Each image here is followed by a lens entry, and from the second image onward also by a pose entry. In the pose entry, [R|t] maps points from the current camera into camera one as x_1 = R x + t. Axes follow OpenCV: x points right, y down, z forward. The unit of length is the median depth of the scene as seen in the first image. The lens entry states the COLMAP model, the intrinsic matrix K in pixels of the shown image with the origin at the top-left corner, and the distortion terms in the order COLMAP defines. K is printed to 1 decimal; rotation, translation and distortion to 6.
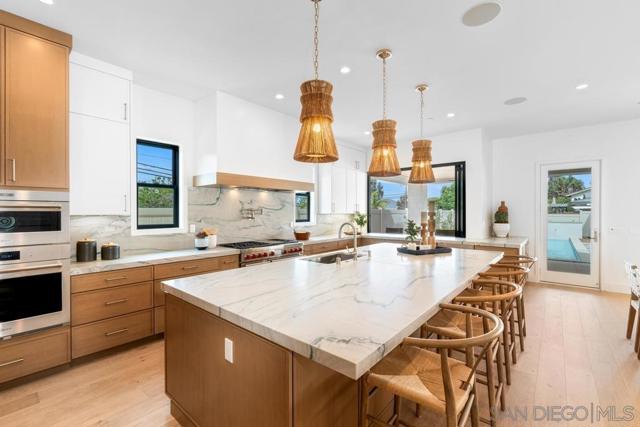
lens RADIAL K [[270.3, 0, 320.0], [0, 270.3, 213.5], [0, 0, 1]] dist [-0.001998, -0.000099]
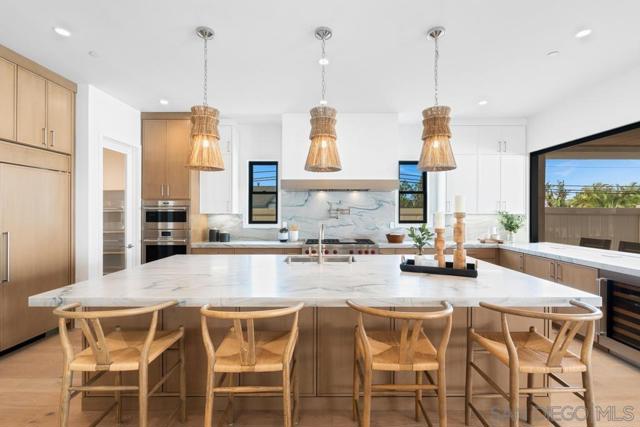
lens RADIAL K [[287.6, 0, 324.2], [0, 287.6, 212.8], [0, 0, 1]] dist [-0.002241, -0.000223]
pose [[0.655106, 0.004851, -0.755521, 0.611273], [-0.004009, 0.999988, 0.002944, -0.005412], [0.755526, 0.001100, 0.655118, 0.233135]]
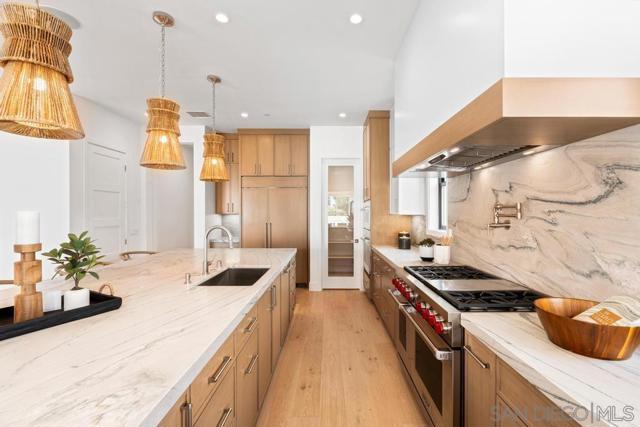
lens RADIAL K [[287.6, 0, 324.2], [0, 287.6, 212.8], [0, 0, 1]] dist [-0.002241, -0.000223]
pose [[-0.763631, 0.009326, -0.645585, 0.276204], [0.008044, 0.999955, 0.004930, -0.008867], [0.645603, -0.001429, -0.763672, 1.261154]]
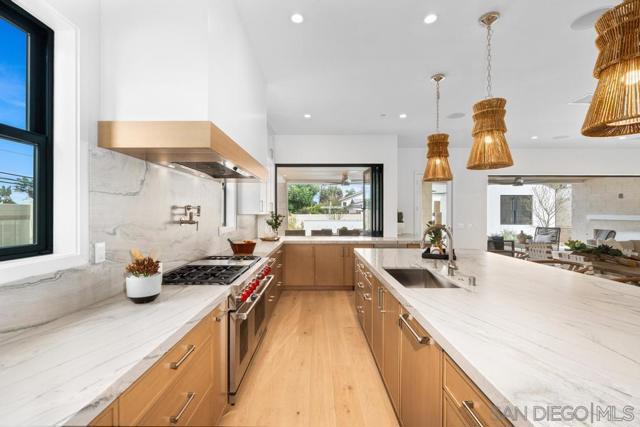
lens RADIAL K [[283.6, 0, 315.6], [0, 283.6, 213.4], [0, 0, 1]] dist [-0.001132, -0.000426]
pose [[0.749219, 0.002915, 0.662316, -0.469839], [-0.004058, 0.999992, 0.000190, -0.002192], [-0.662310, -0.002830, 0.749224, 0.435238]]
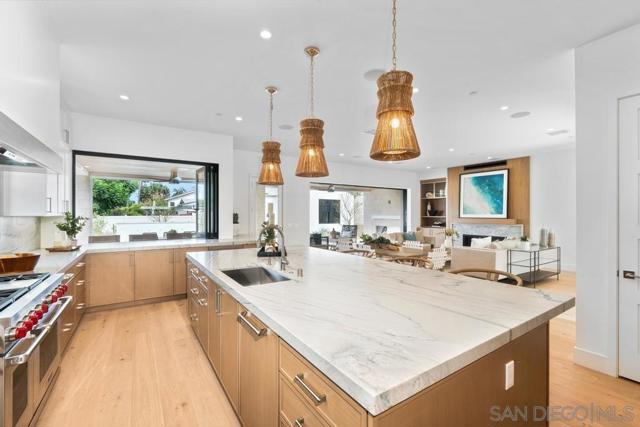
lens RADIAL K [[283.7, 0, 320.0], [0, 283.7, 213.5], [0, 0, 1]] dist [0.002169, 0.000194]
pose [[0.260966, 0.005432, 0.965333, -0.482621], [-0.001519, 0.999985, -0.005216, -0.002138], [-0.965347, -0.000105, 0.260971, 0.435464]]
